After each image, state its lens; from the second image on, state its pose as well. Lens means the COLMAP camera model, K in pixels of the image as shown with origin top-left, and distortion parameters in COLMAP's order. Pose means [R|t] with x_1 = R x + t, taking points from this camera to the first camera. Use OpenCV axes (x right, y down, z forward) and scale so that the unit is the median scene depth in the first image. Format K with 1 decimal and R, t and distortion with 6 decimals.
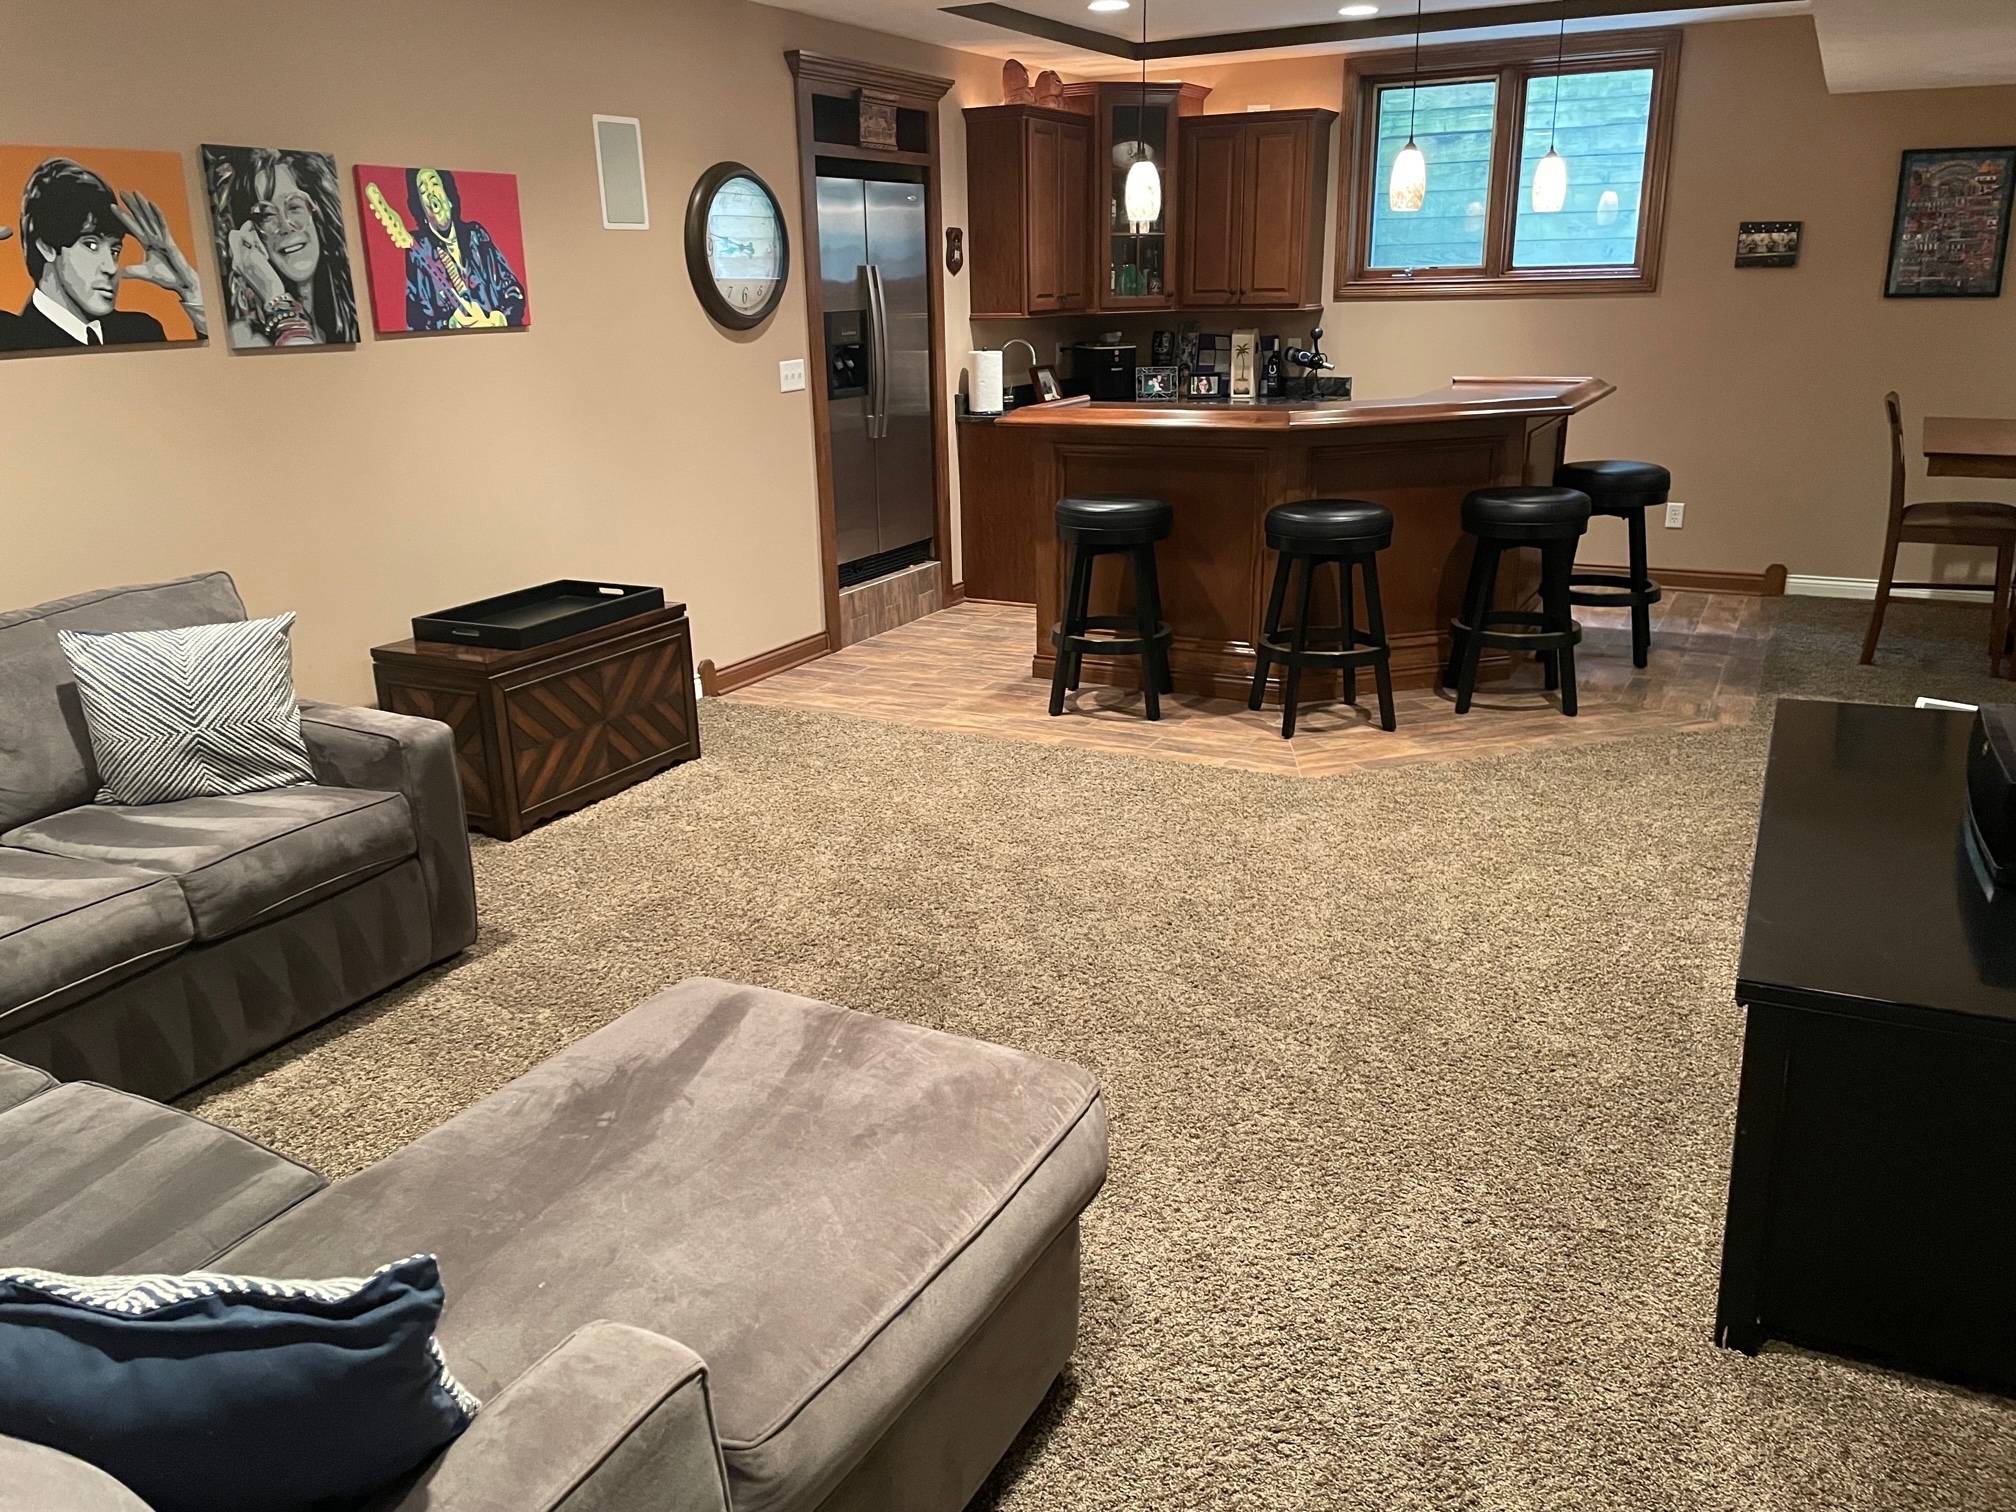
lens RADIAL K [[1520.5, 0, 1008.0], [0, 1520.5, 756.0], [0, 0, 1]] dist [0.103848, -0.135354]
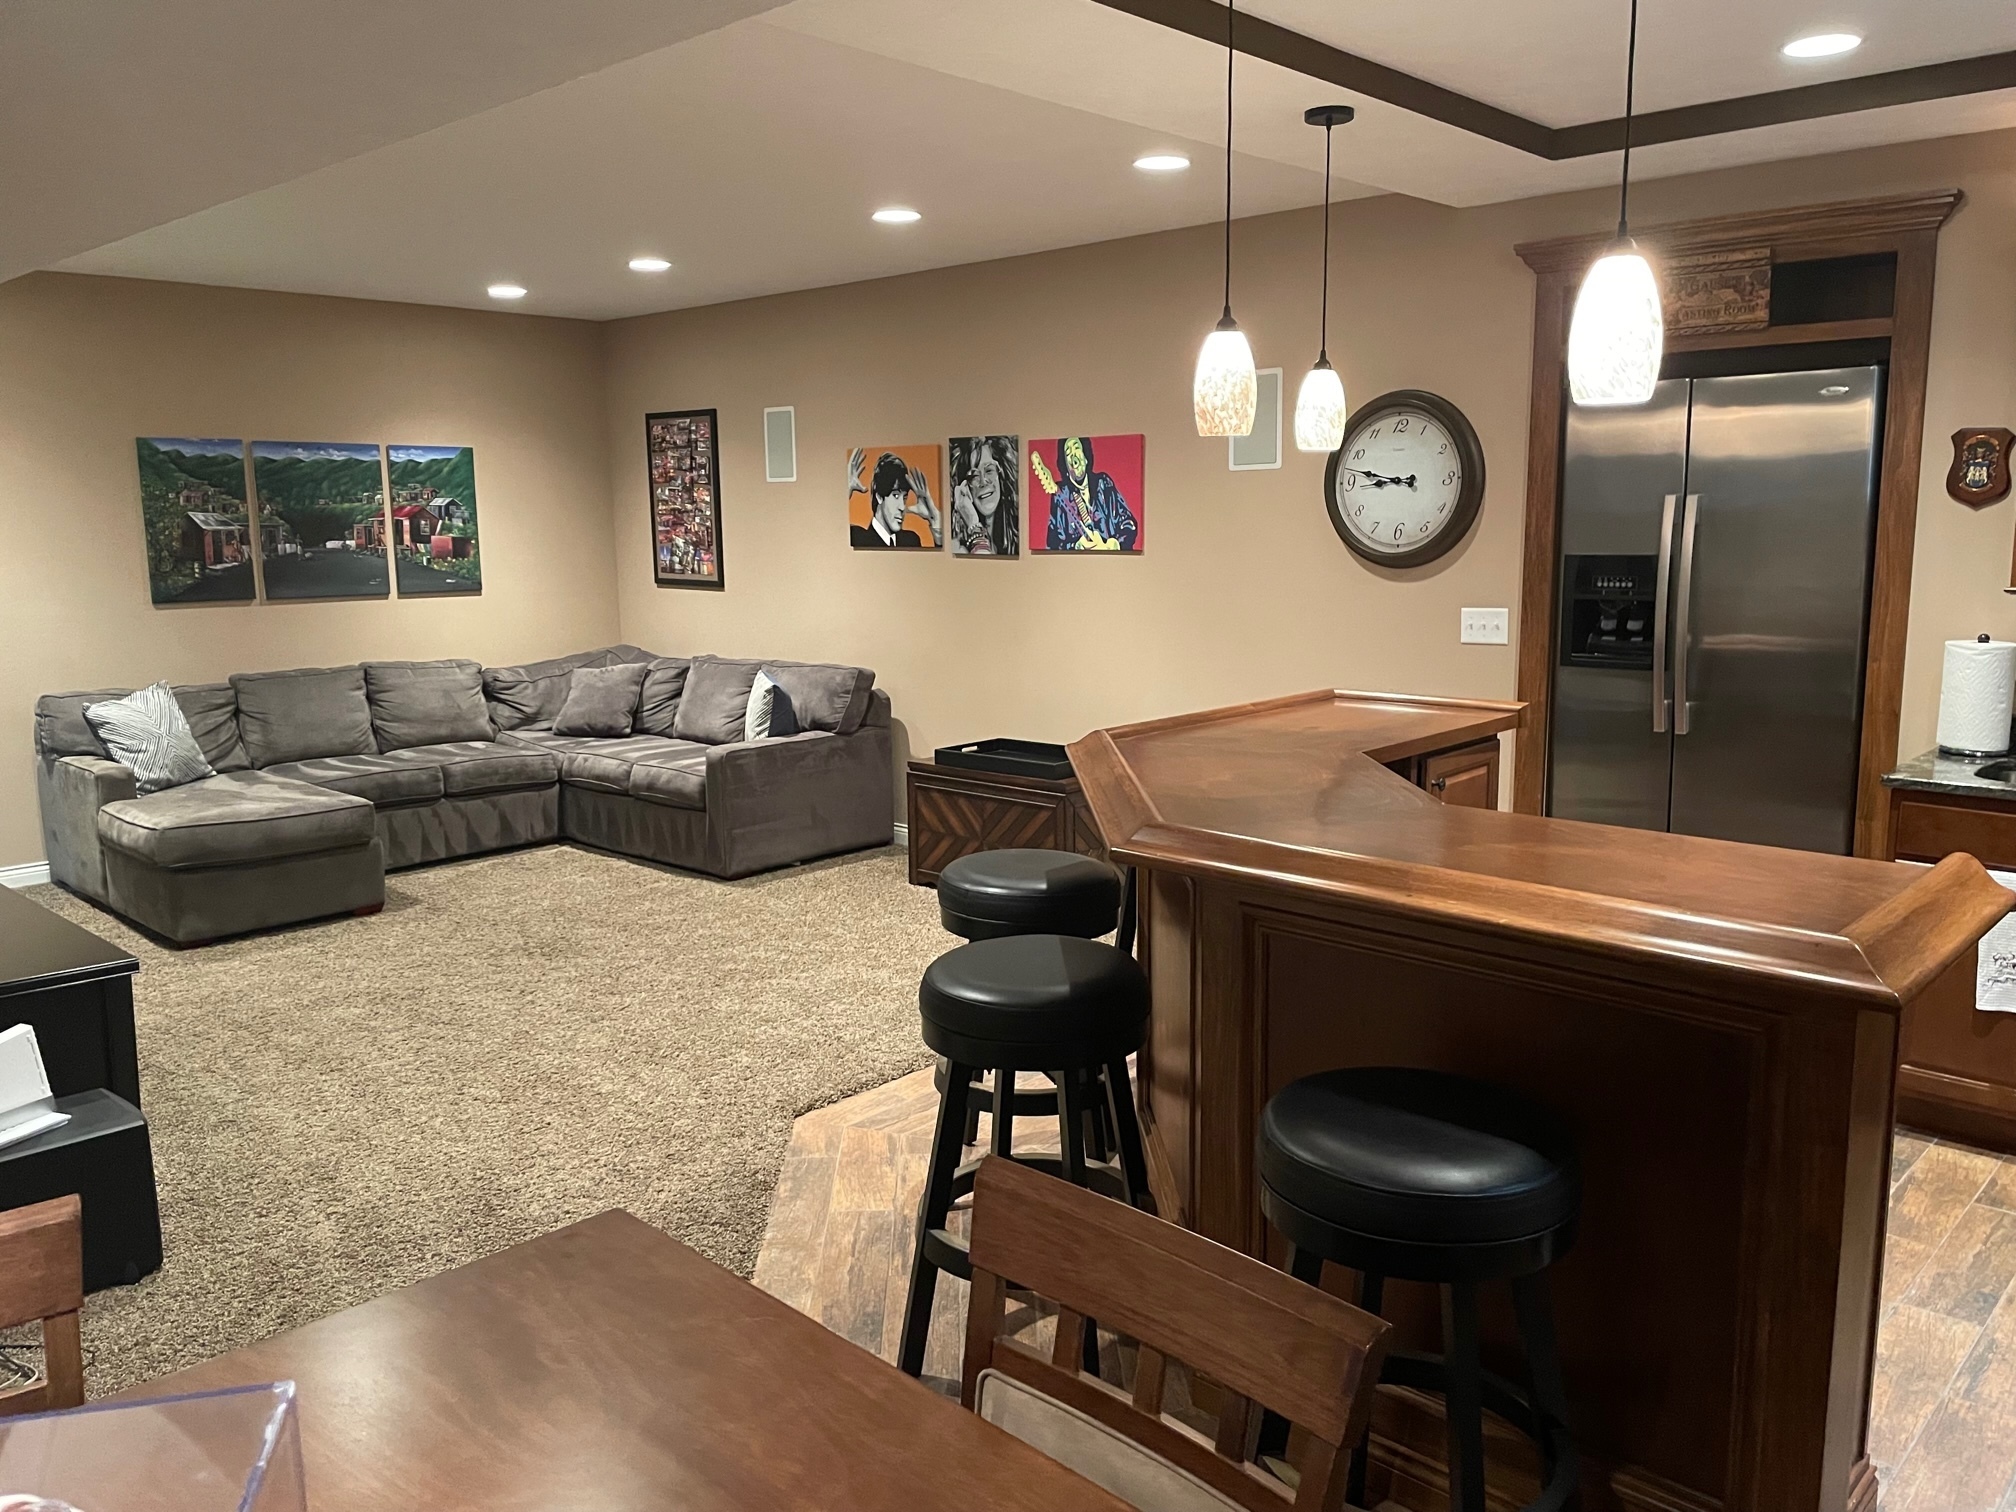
lens RADIAL K [[1520.5, 0, 1008.0], [0, 1520.5, 756.0], [0, 0, 1]] dist [0.103848, -0.135354]
pose [[-0.268546, 0.177338, -0.946802, 1.035797], [-0.273231, 0.928514, 0.251411, -0.463794], [0.923703, 0.326211, -0.200894, 1.377181]]
